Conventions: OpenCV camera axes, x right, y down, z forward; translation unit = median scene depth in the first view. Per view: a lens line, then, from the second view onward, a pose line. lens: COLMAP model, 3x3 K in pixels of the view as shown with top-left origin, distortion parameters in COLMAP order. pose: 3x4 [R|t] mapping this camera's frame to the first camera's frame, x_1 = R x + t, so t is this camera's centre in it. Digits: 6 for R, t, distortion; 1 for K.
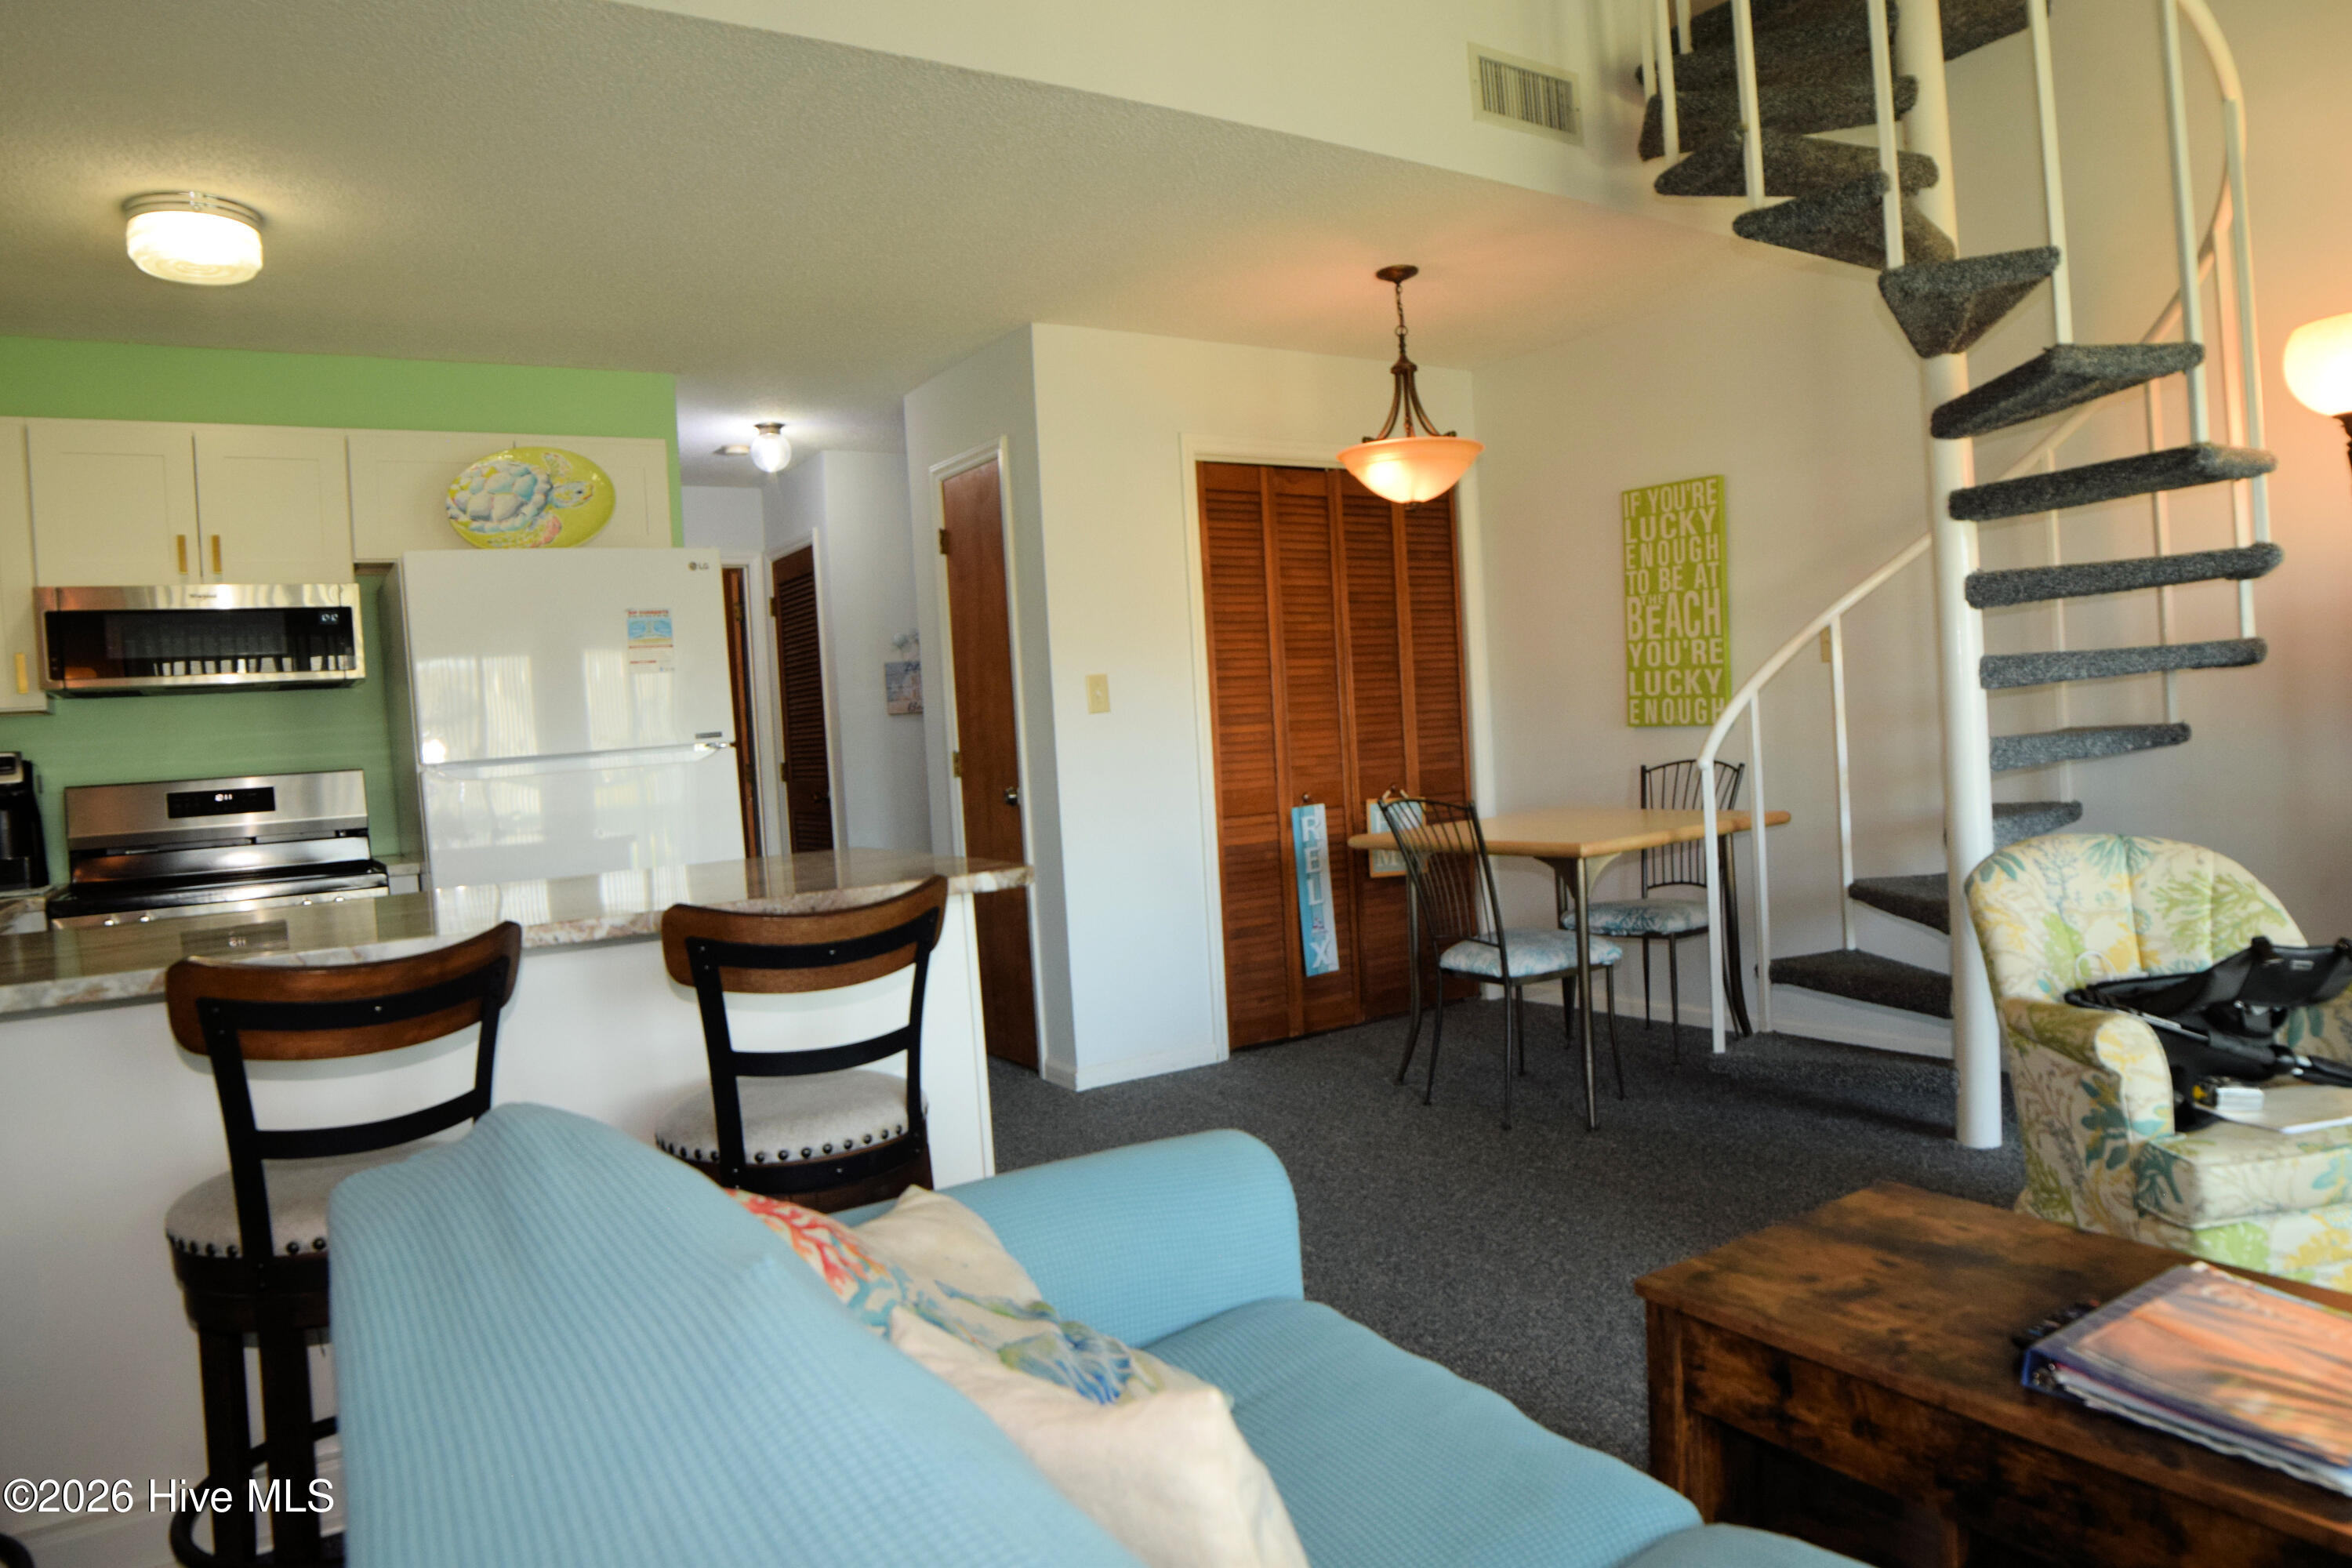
lens RADIAL K [[1466.1, 0, 1182.2], [0, 1466.1, 791.6], [0, 0, 1]] dist [-0.120957, 0.049764]
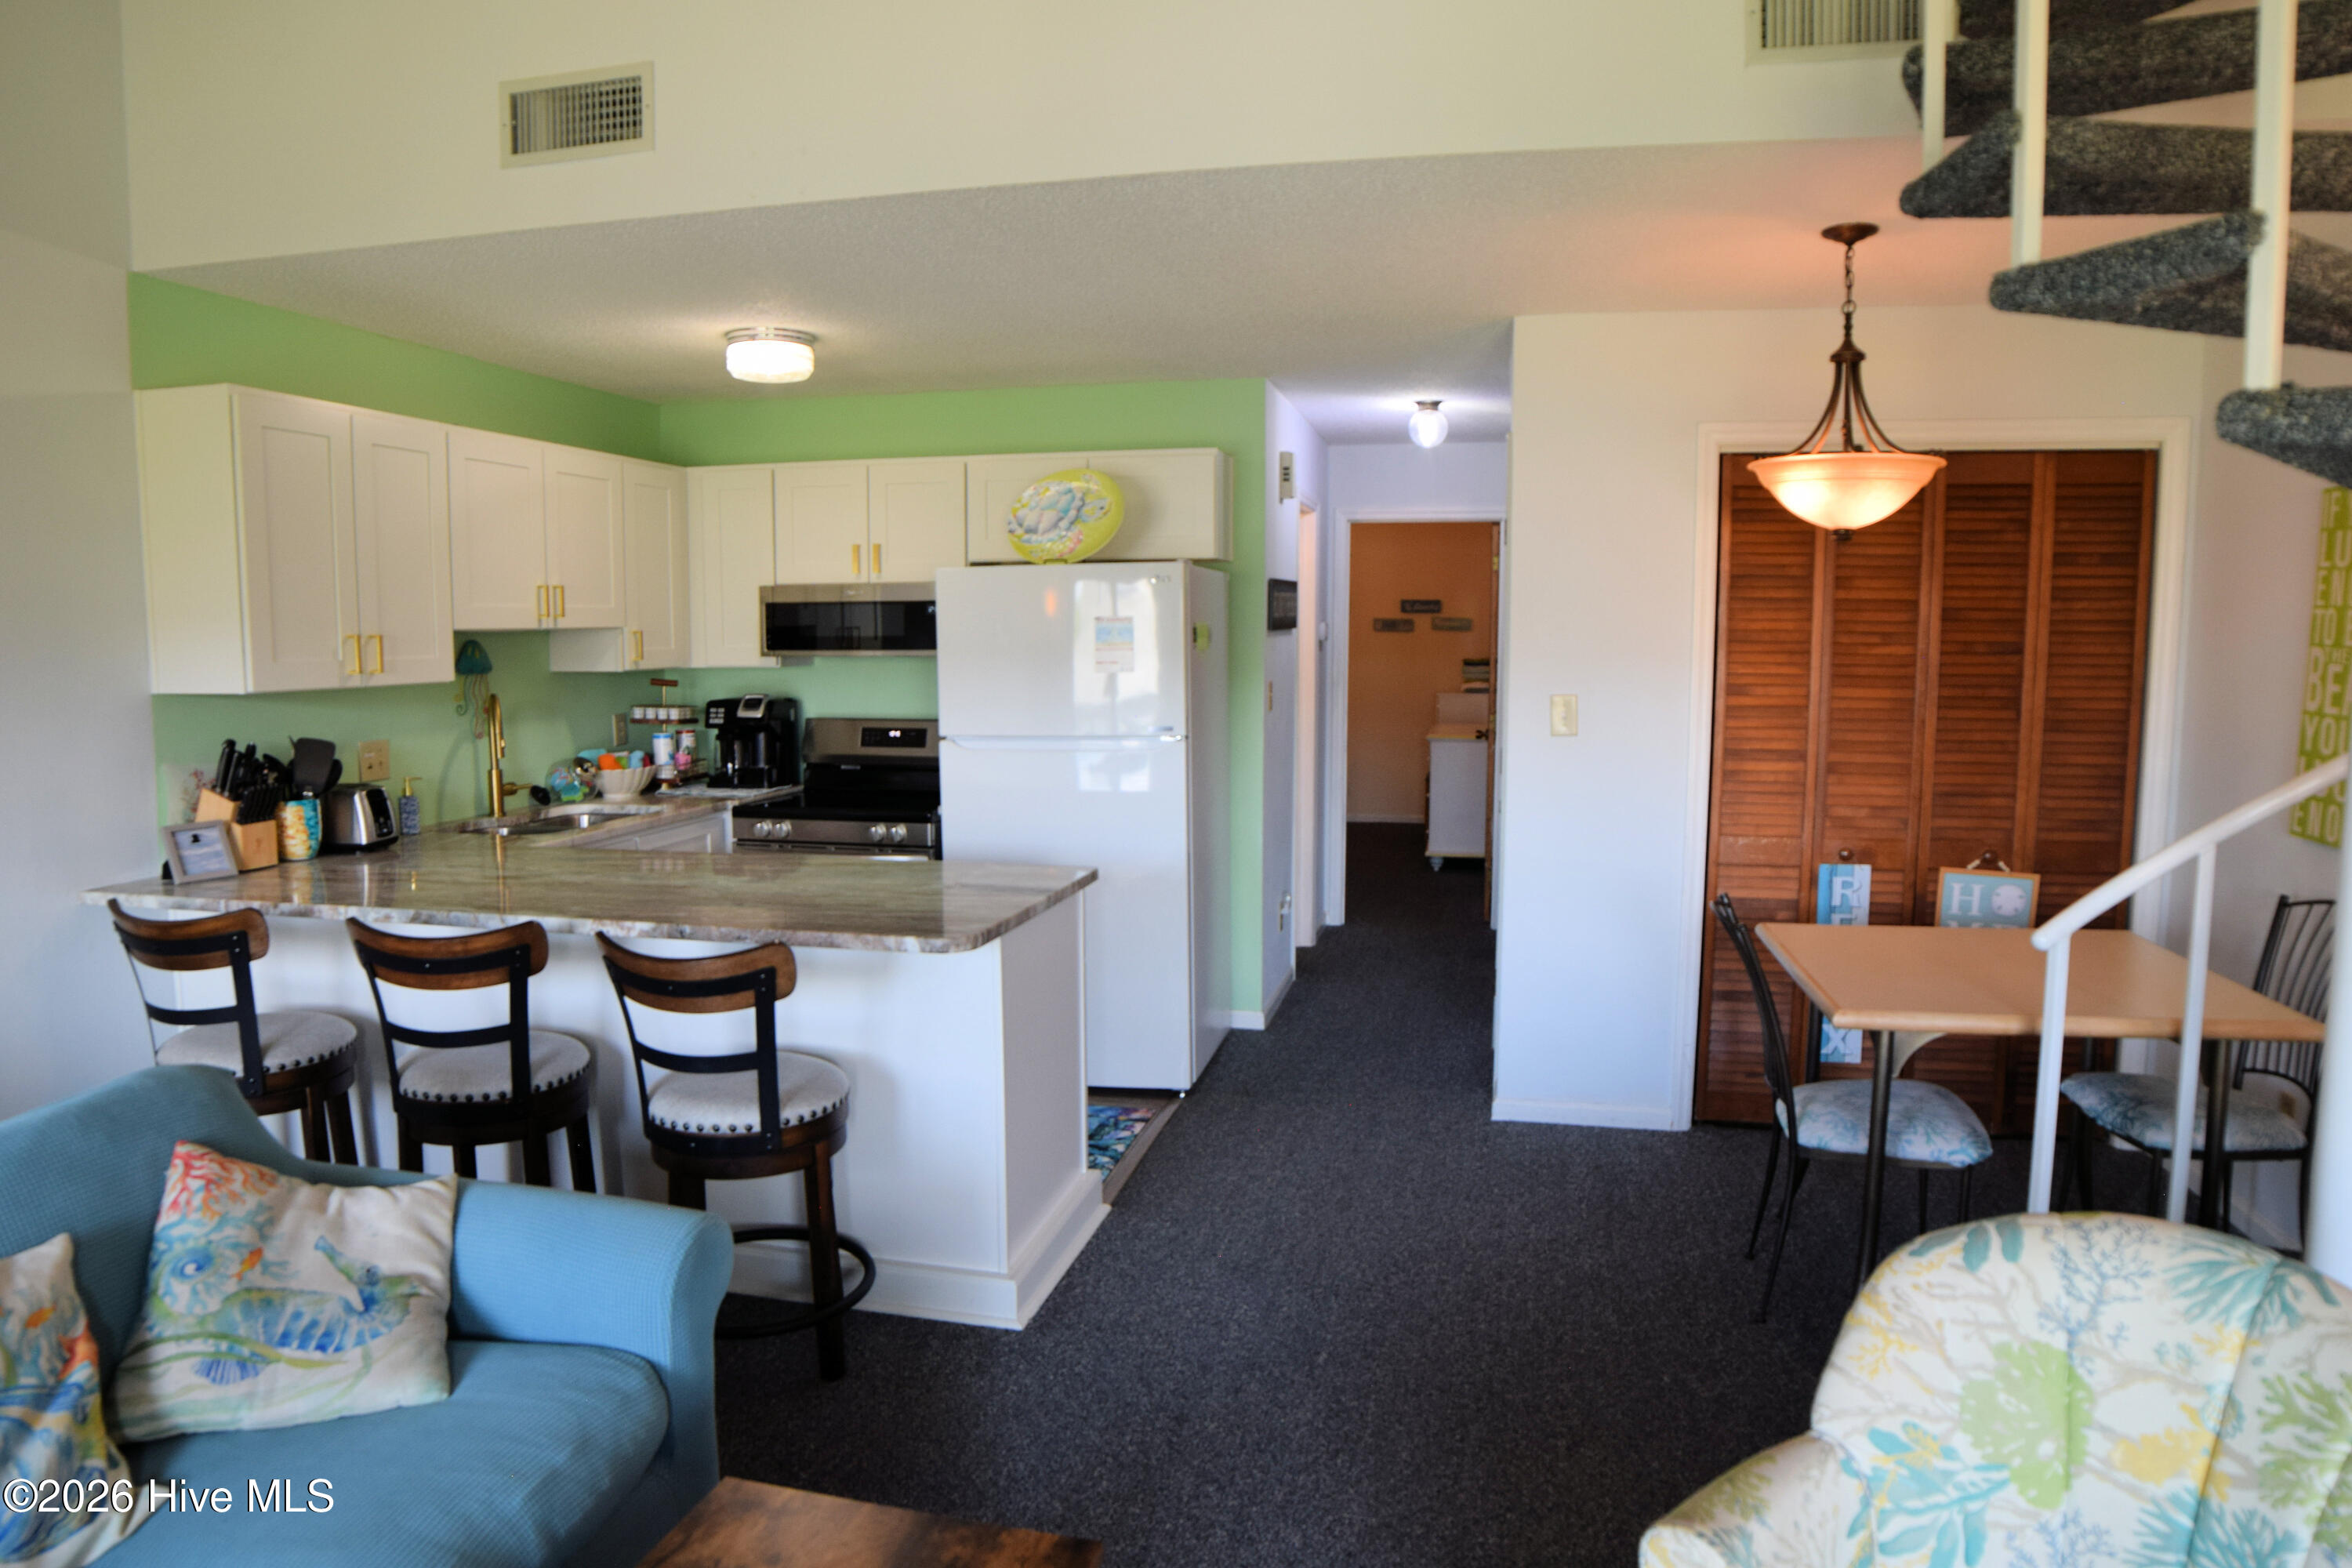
lens RADIAL K [[1466.1, 0, 1182.2], [0, 1466.1, 791.6], [0, 0, 1]] dist [-0.120957, 0.049764]
pose [[0.697256, 0.139947, -0.703029, 0.421145], [-0.073509, 0.989546, 0.124077, -0.113165], [0.713043, -0.034835, 0.700254, 0.174181]]
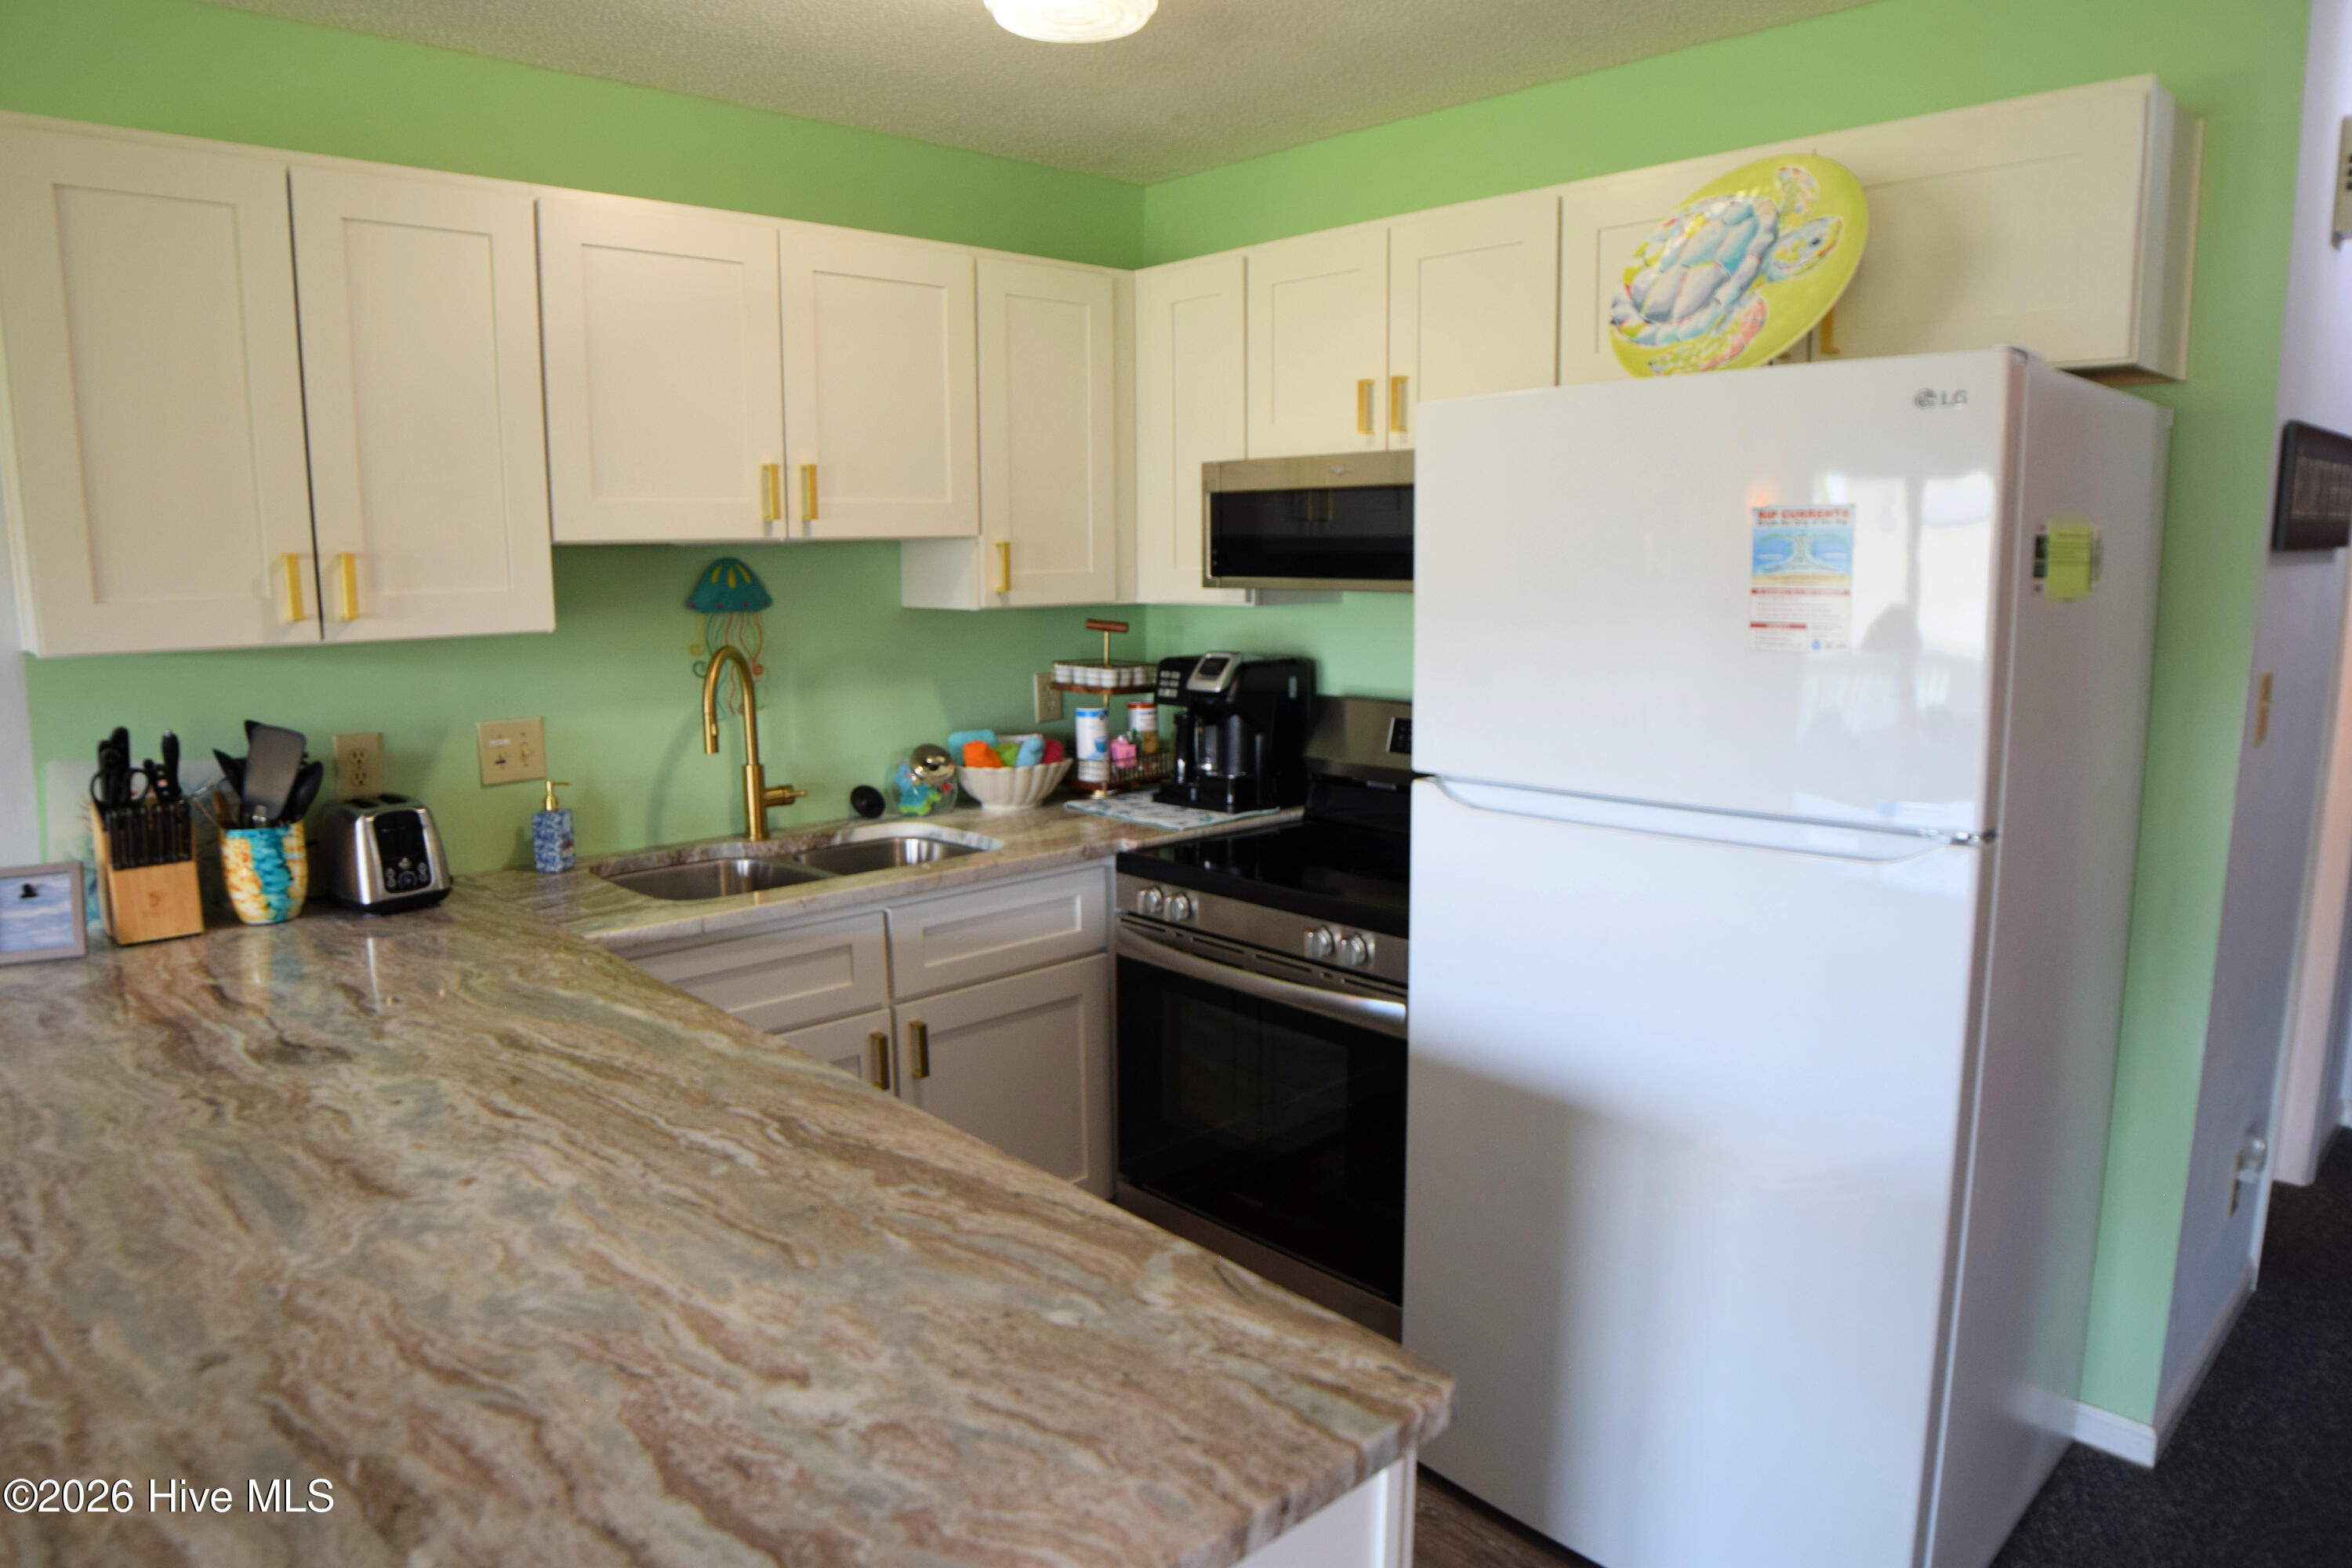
lens RADIAL K [[1466.1, 0, 1182.2], [0, 1466.1, 791.6], [0, 0, 1]] dist [-0.120957, 0.049764]
pose [[0.171494, 0.220111, -0.960282, 0.028999], [-0.047219, 0.975438, 0.215152, -0.104070], [0.984053, 0.008447, 0.177675, 0.605427]]
